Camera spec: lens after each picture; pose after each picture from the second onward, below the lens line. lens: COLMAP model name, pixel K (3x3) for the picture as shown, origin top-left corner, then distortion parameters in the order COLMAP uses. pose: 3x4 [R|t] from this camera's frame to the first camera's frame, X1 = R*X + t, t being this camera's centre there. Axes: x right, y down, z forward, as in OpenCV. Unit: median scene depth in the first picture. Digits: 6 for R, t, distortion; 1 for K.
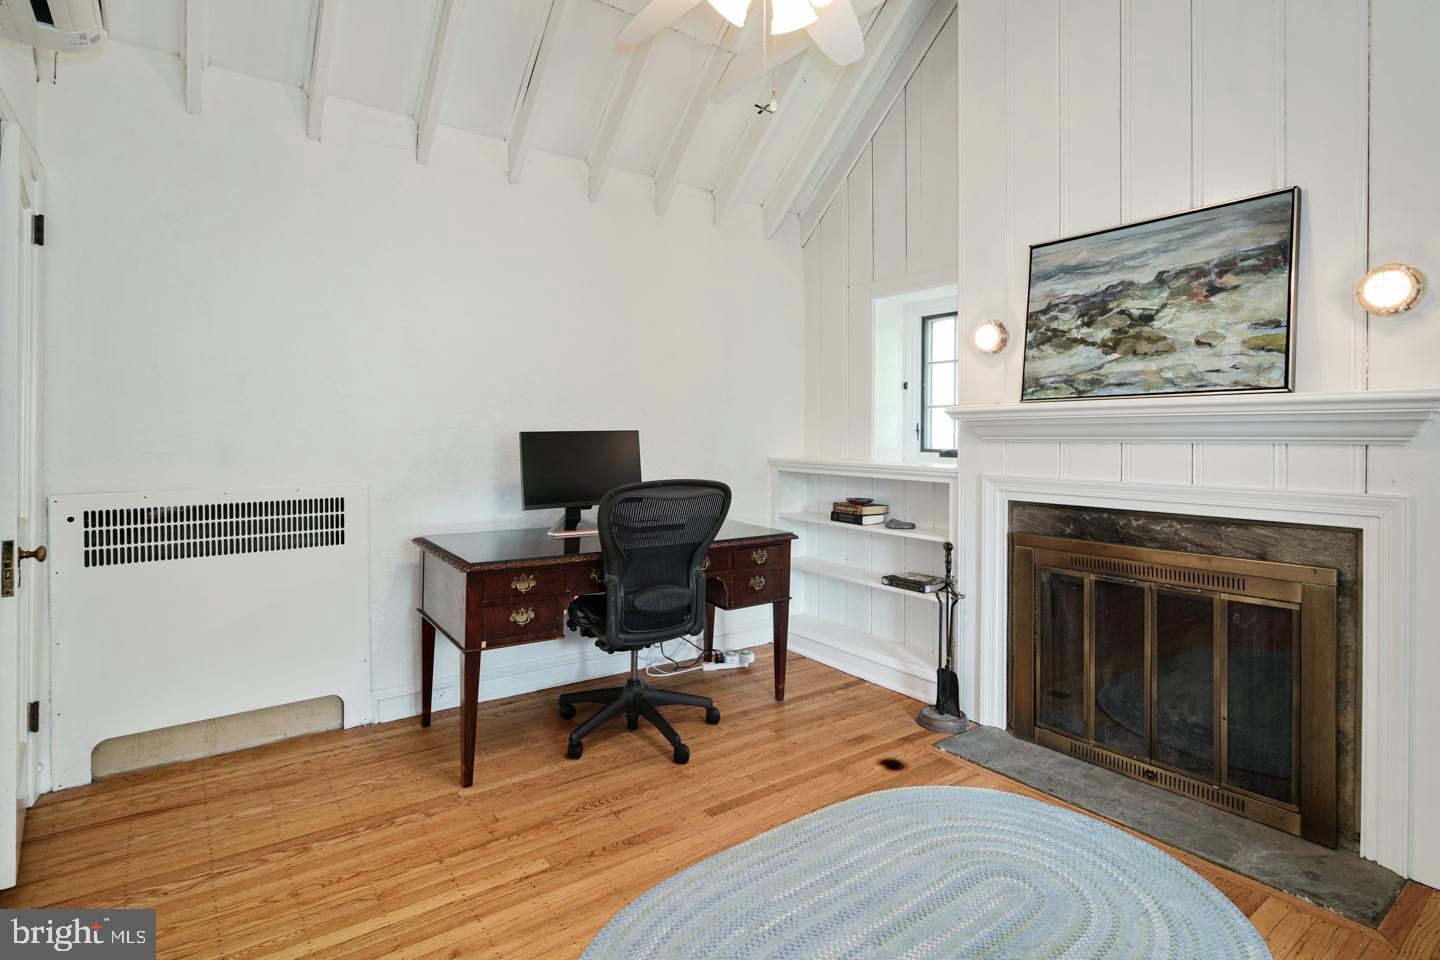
lens RADIAL K [[711.2, 0, 696.3], [0, 711.2, 434.8], [0, 0, 1]] dist [-0.003989, -0.000791]
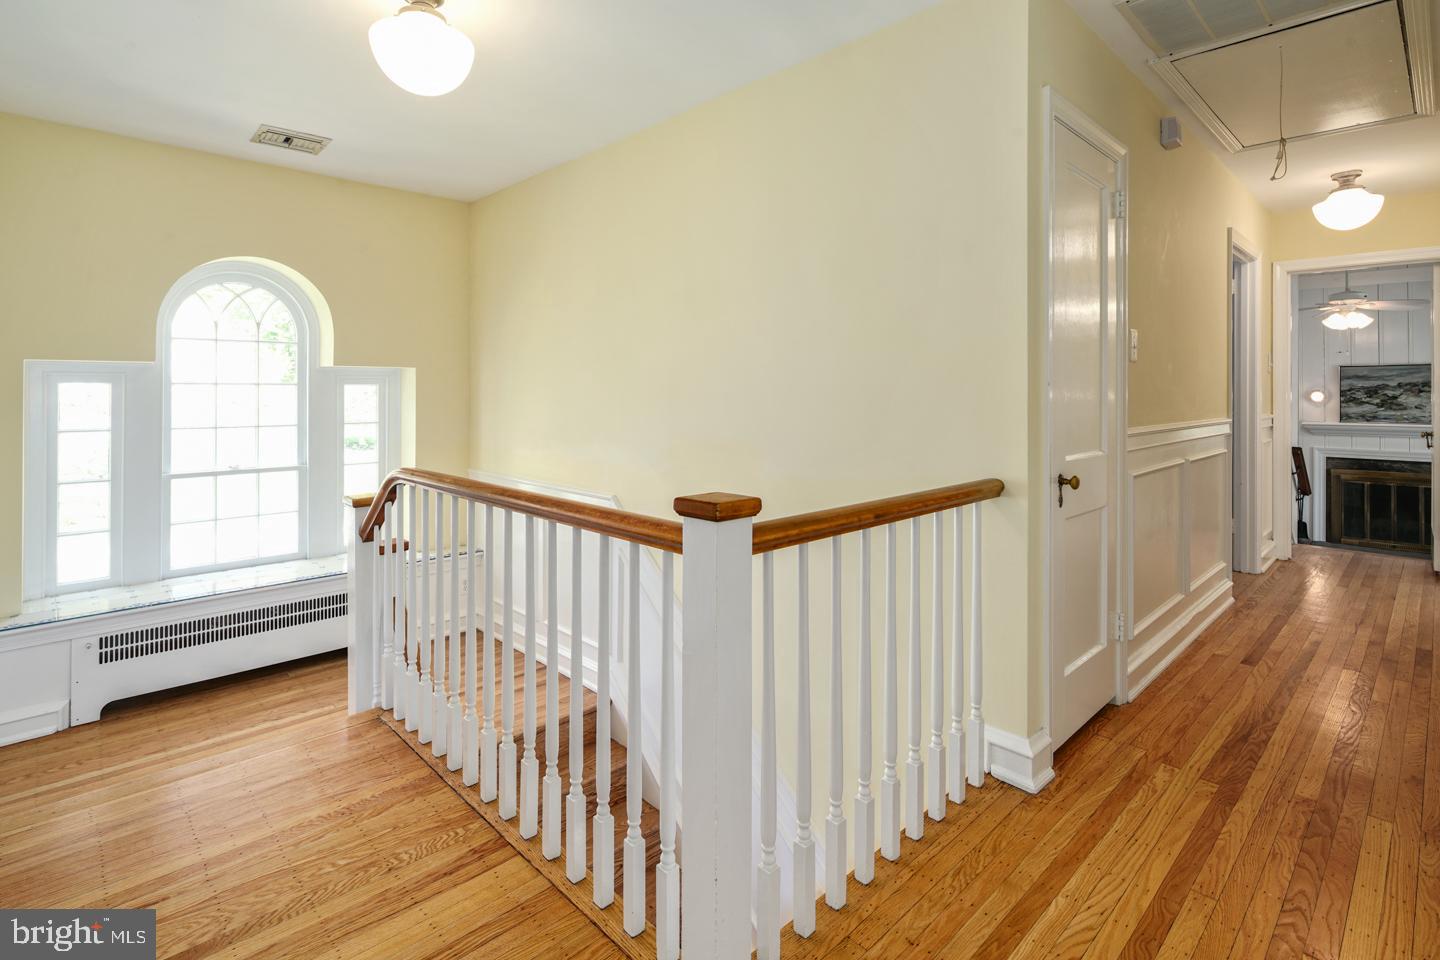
lens RADIAL K [[710.3, 0, 720.3], [0, 710.3, 391.9], [0, 0, 1]] dist [0.002538, 0.000494]
pose [[0.987738, -0.003562, 0.156080, -2.679455], [0.004140, 0.999986, -0.003377, -0.185032], [-0.156066, 0.003981, 0.987739, -1.564354]]
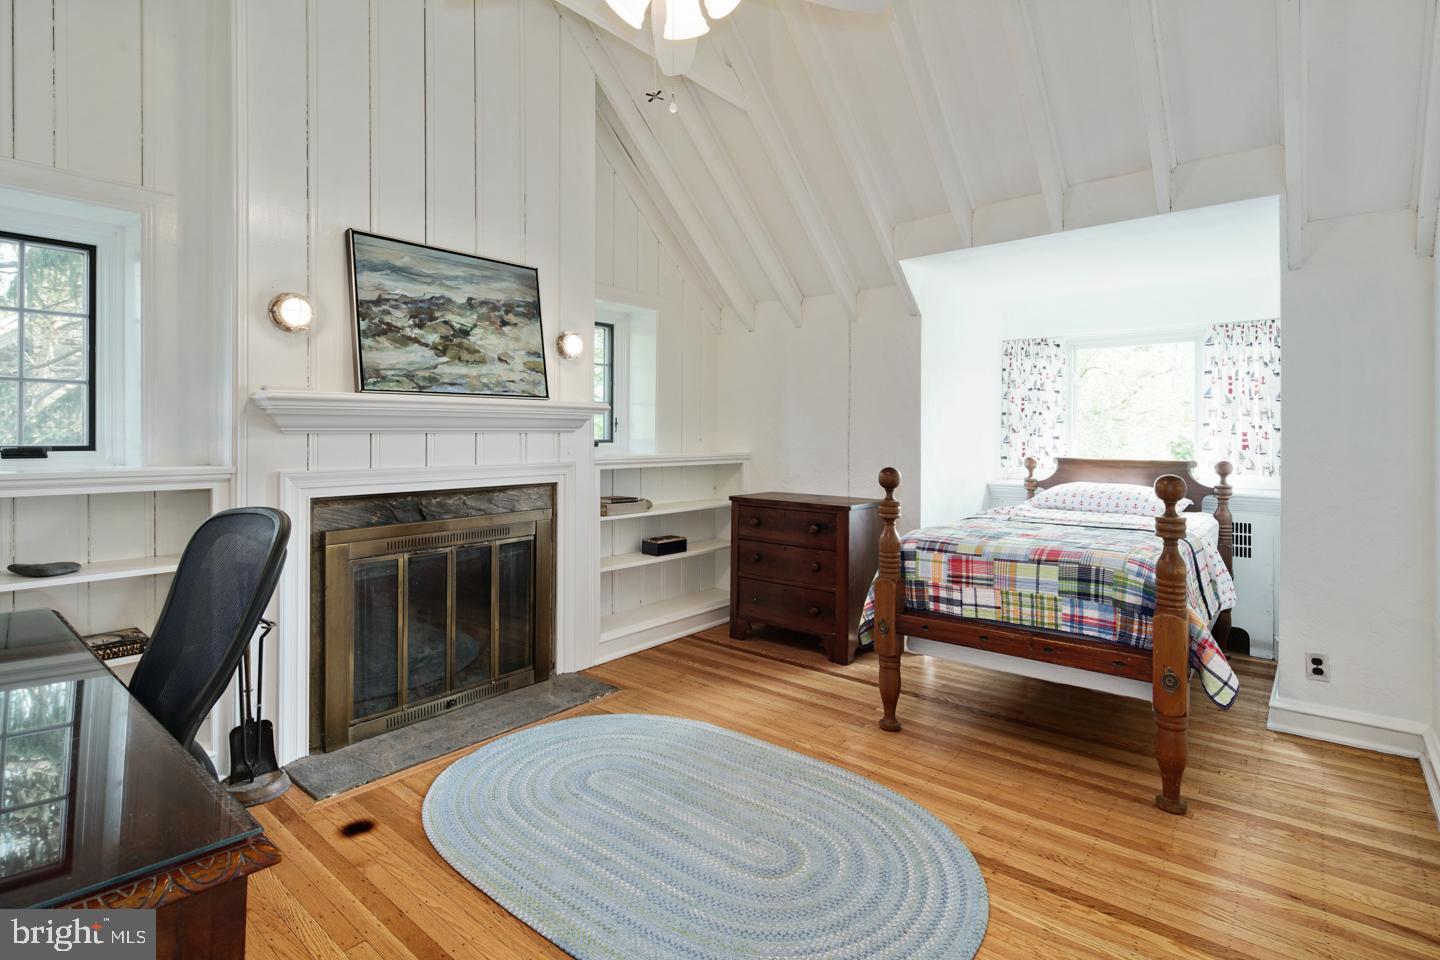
lens RADIAL K [[711.2, 0, 696.3], [0, 711.2, 434.8], [0, 0, 1]] dist [-0.003989, -0.000791]
pose [[-0.230212, -0.006701, 0.973118, -0.648187], [-0.003401, 0.999976, 0.006082, 0.005385], [-0.973135, -0.001910, -0.230229, 0.866354]]
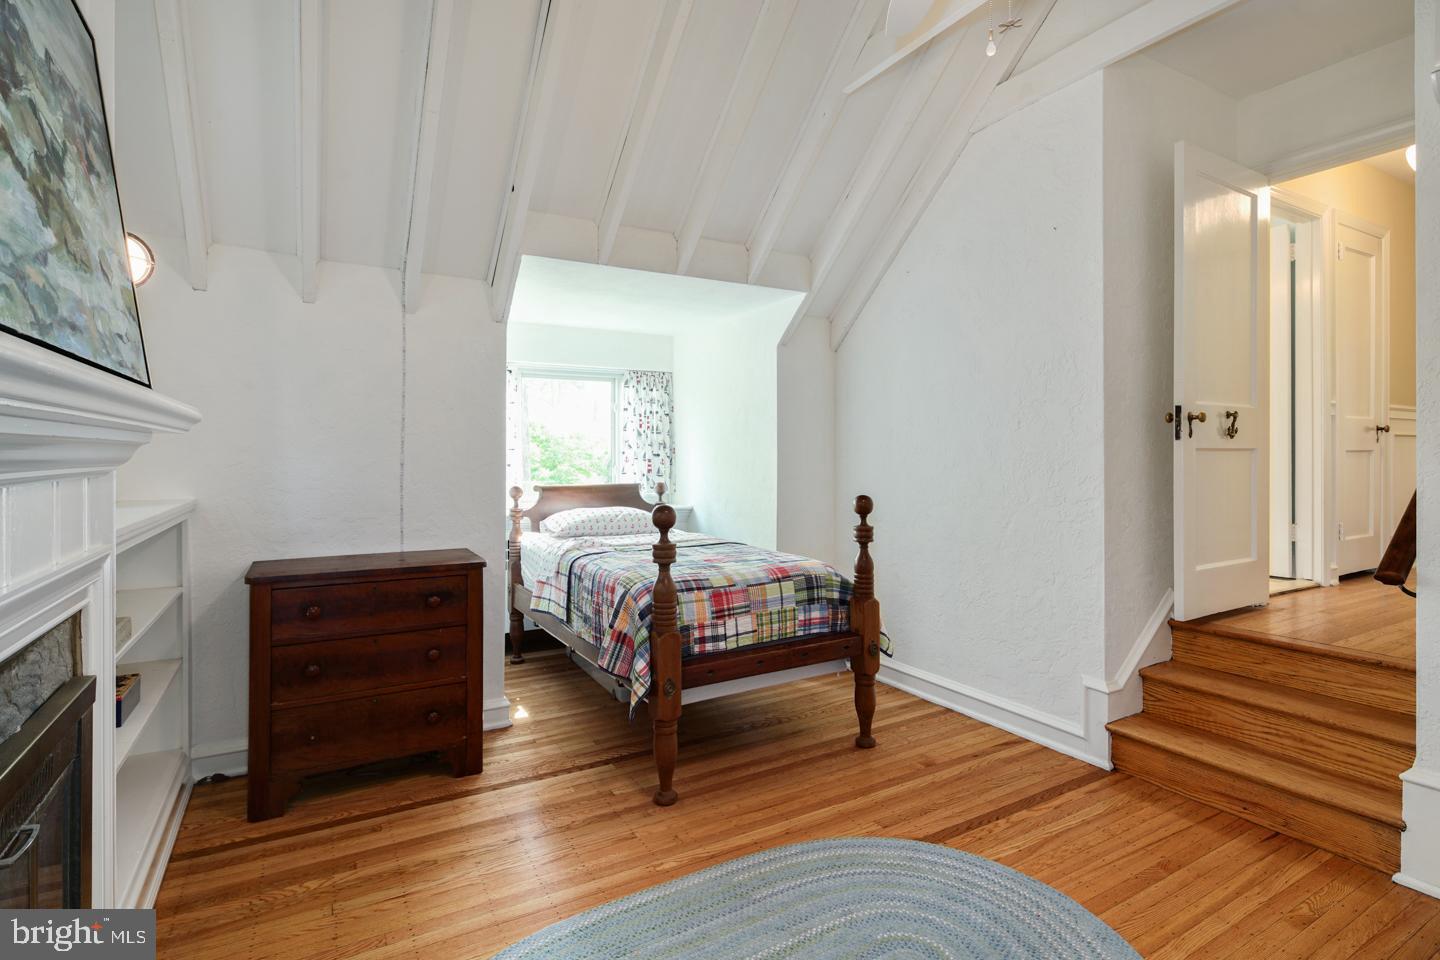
lens RADIAL K [[719.1, 0, 720.9], [0, 719.1, 456.1], [0, 0, 1]] dist [0.000734, -0.000032]
pose [[-0.996139, -0.004089, 0.087696, 0.240478], [-0.003929, 0.999990, 0.001991, -0.008117], [-0.087703, 0.001638, -0.996145, 1.314010]]
